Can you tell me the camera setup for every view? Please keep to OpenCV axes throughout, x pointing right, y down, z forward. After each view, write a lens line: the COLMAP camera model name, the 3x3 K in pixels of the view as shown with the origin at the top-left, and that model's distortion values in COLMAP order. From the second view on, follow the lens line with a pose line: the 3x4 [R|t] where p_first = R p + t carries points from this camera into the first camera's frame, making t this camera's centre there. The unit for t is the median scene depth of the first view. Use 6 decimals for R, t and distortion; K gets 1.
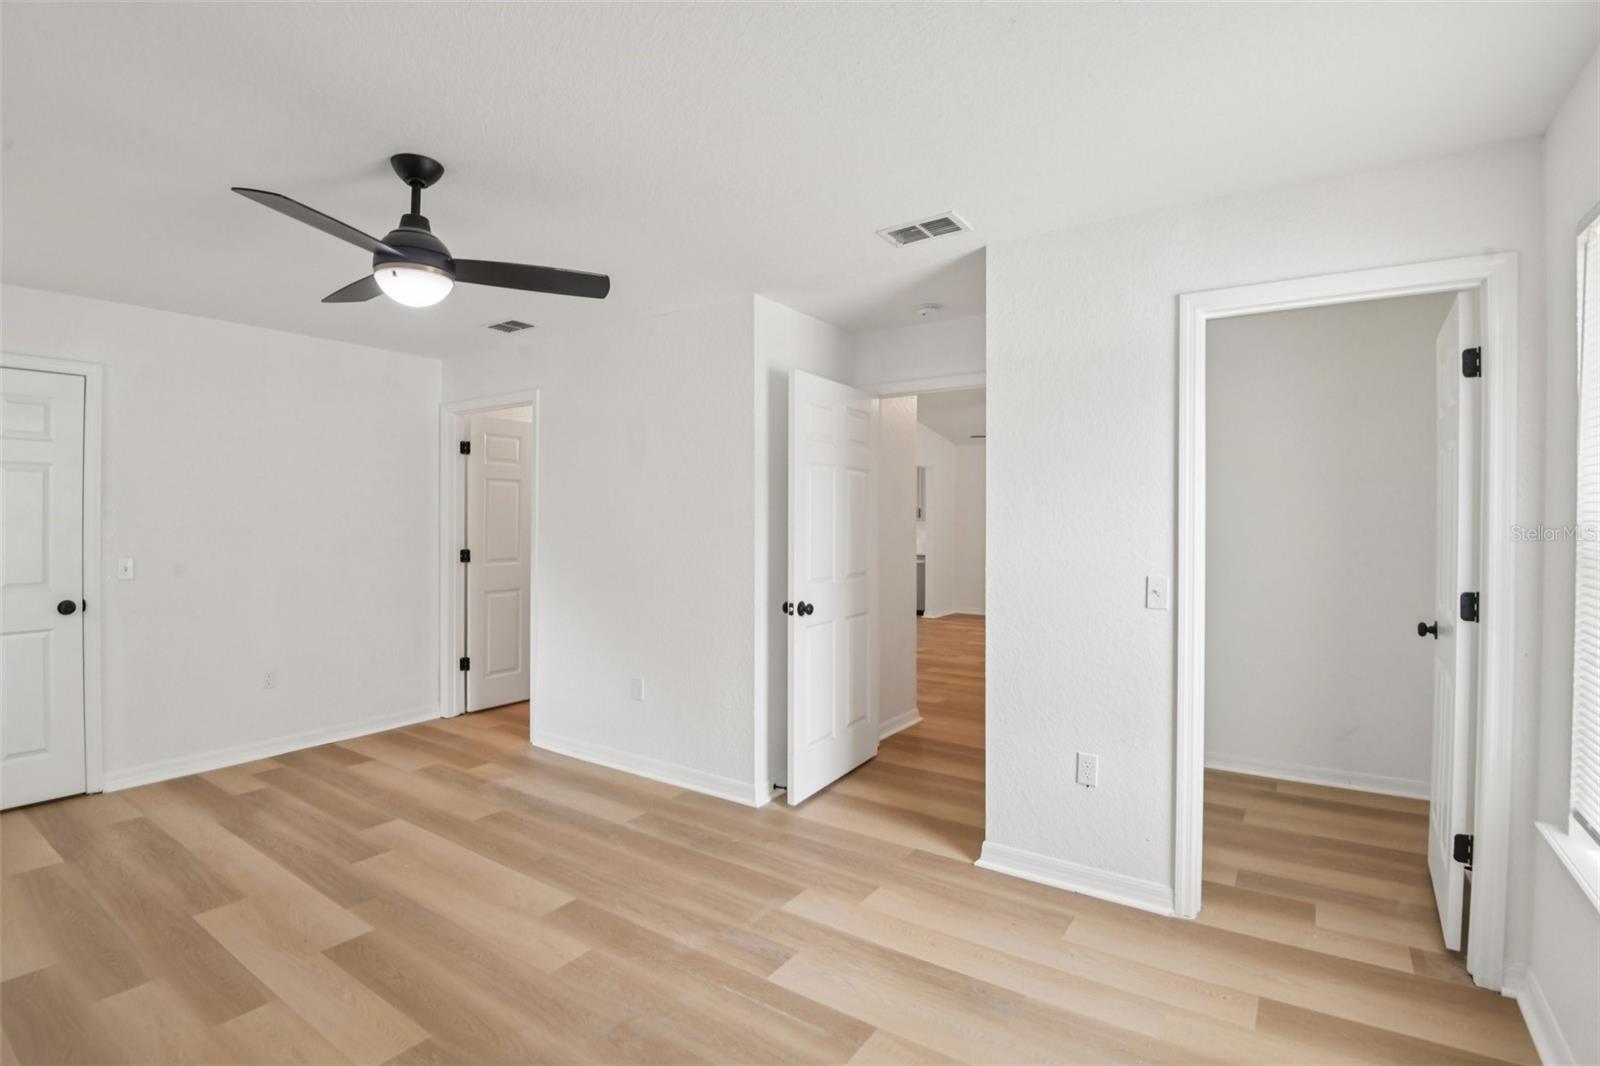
lens RADIAL K [[759.9, 0, 808.3], [0, 759.9, 513.6], [0, 0, 1]] dist [-0.007102, -0.018999]
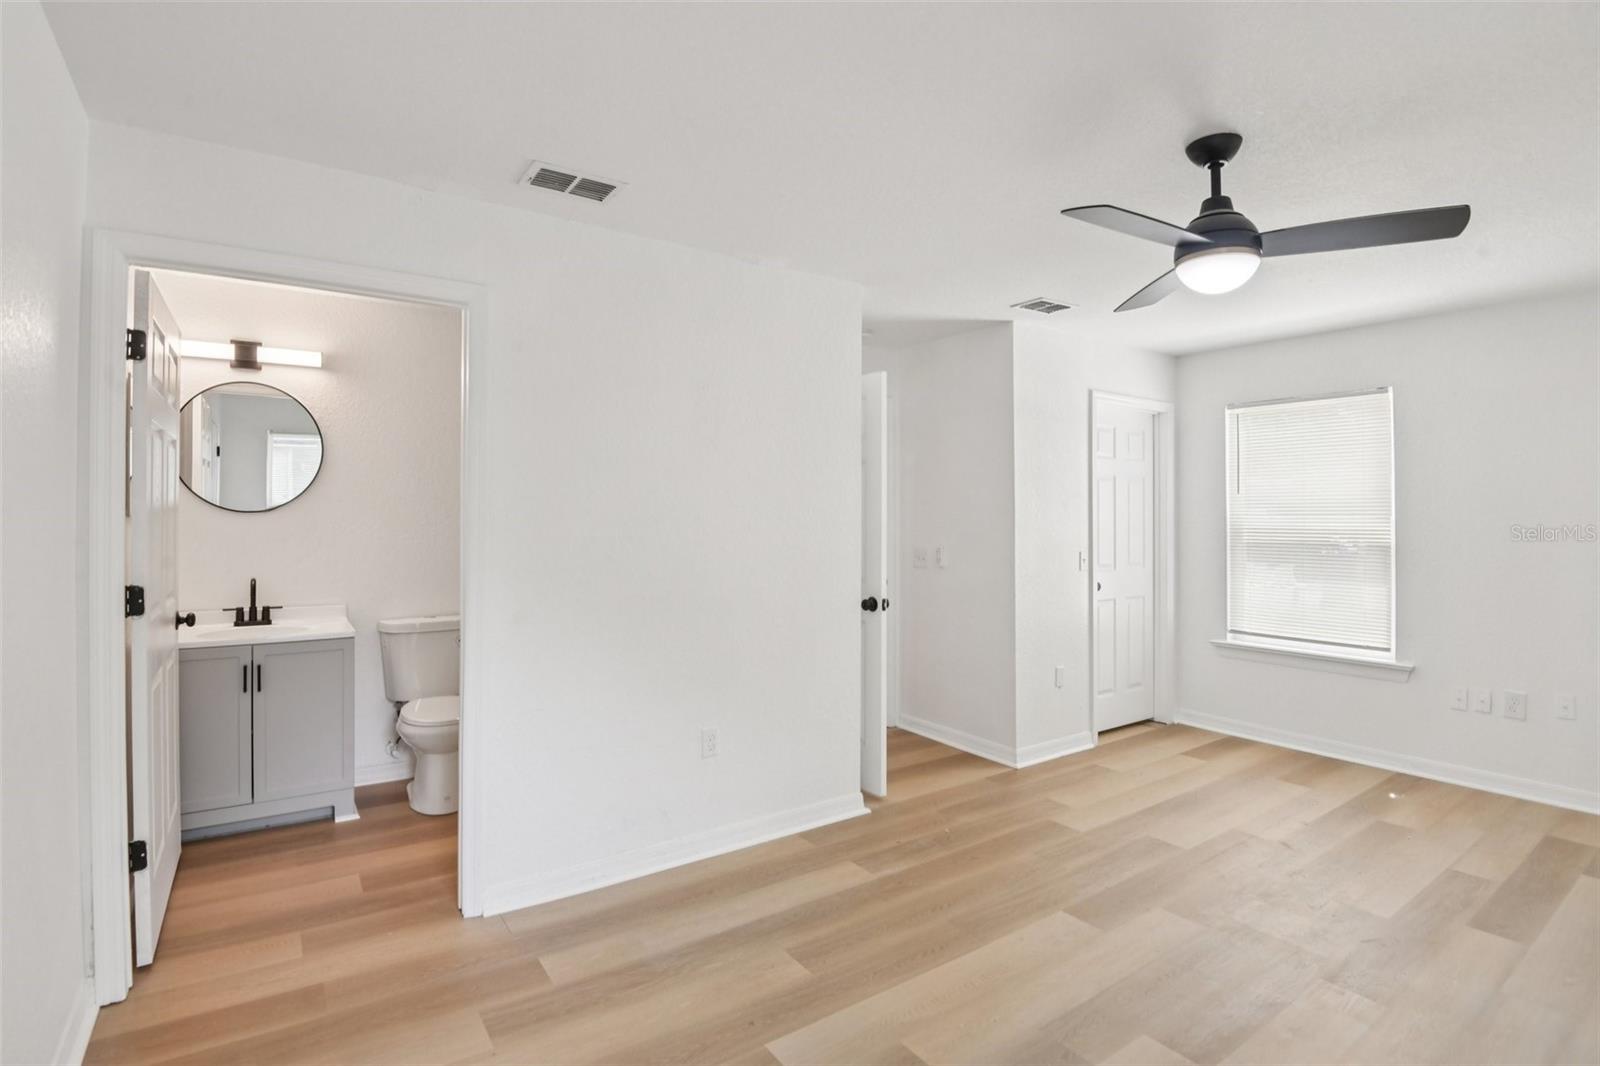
lens RADIAL K [[759.9, 0, 808.3], [0, 759.9, 513.6], [0, 0, 1]] dist [-0.007102, -0.018999]
pose [[0.355003, 0.003474, 0.934859, -1.148870], [-0.013666, 0.999906, 0.001474, 0.006441], [-0.934765, -0.013299, 0.355017, 0.841220]]
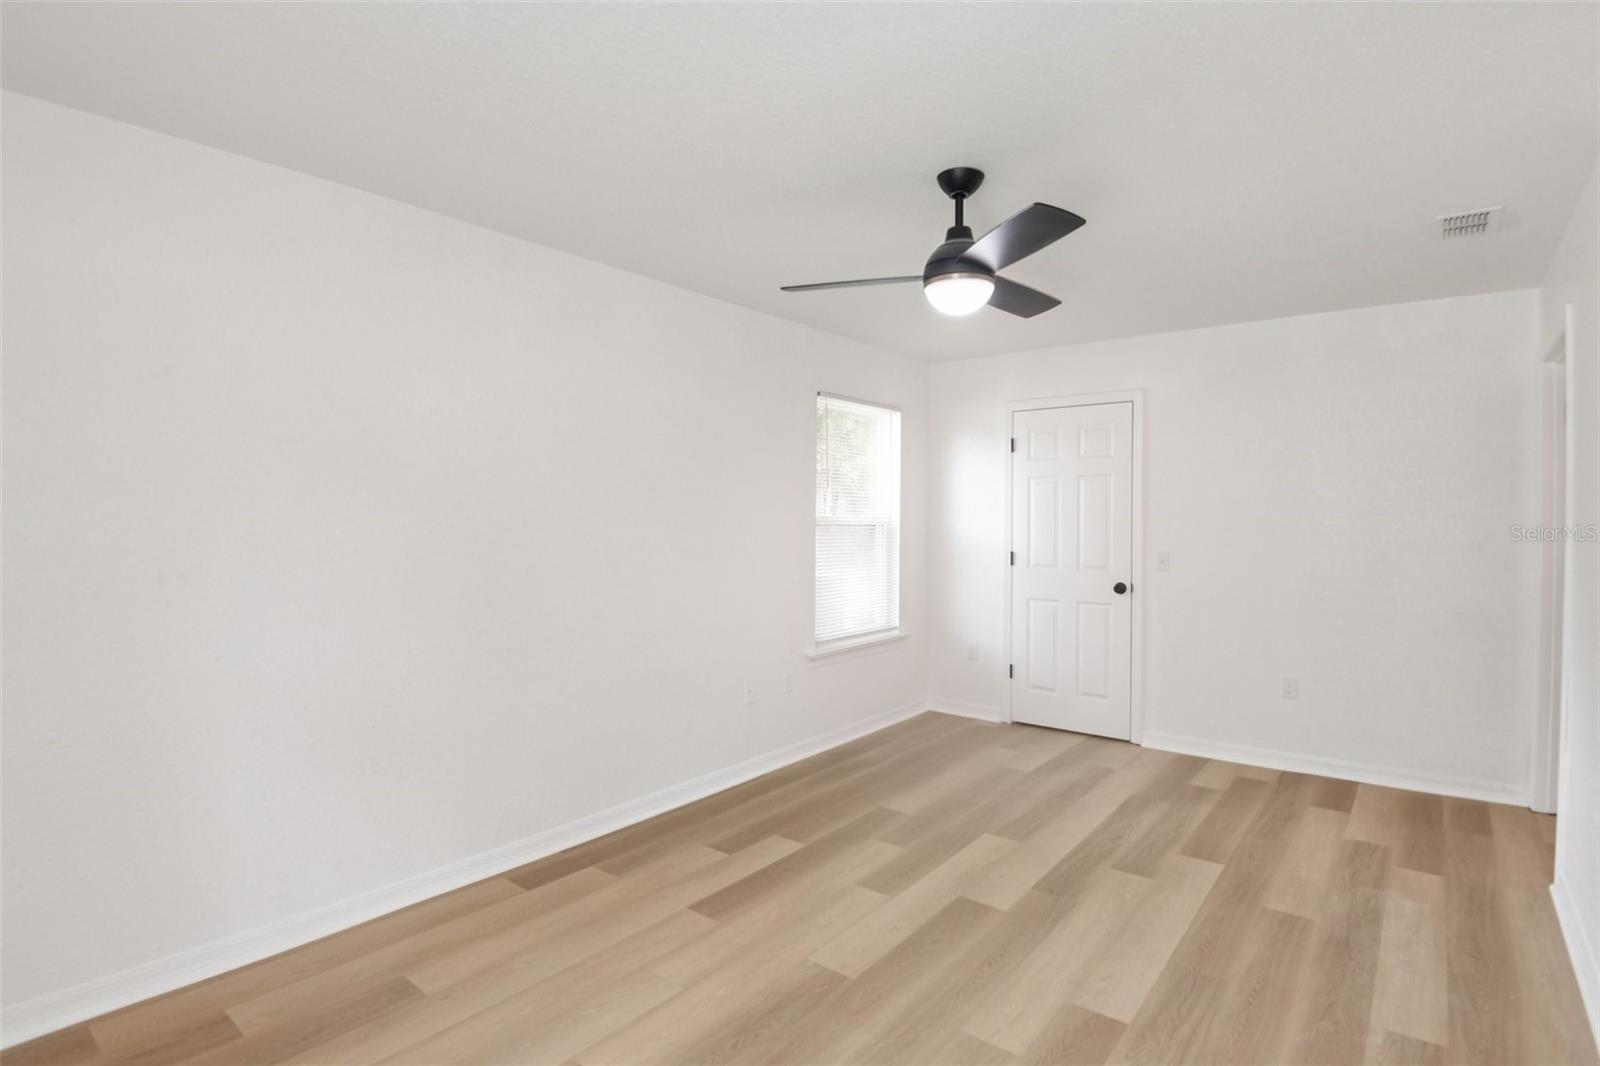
lens RADIAL K [[797.4, 0, 803.0], [0, 797.4, 517.6], [0, 0, 1]] dist [-0.001529, -0.025163]
pose [[-0.083621, 0.002358, -0.996495, 0.437749], [0.006537, 0.999977, 0.001818, 0.001162], [0.996476, -0.006363, -0.083635, 0.649345]]
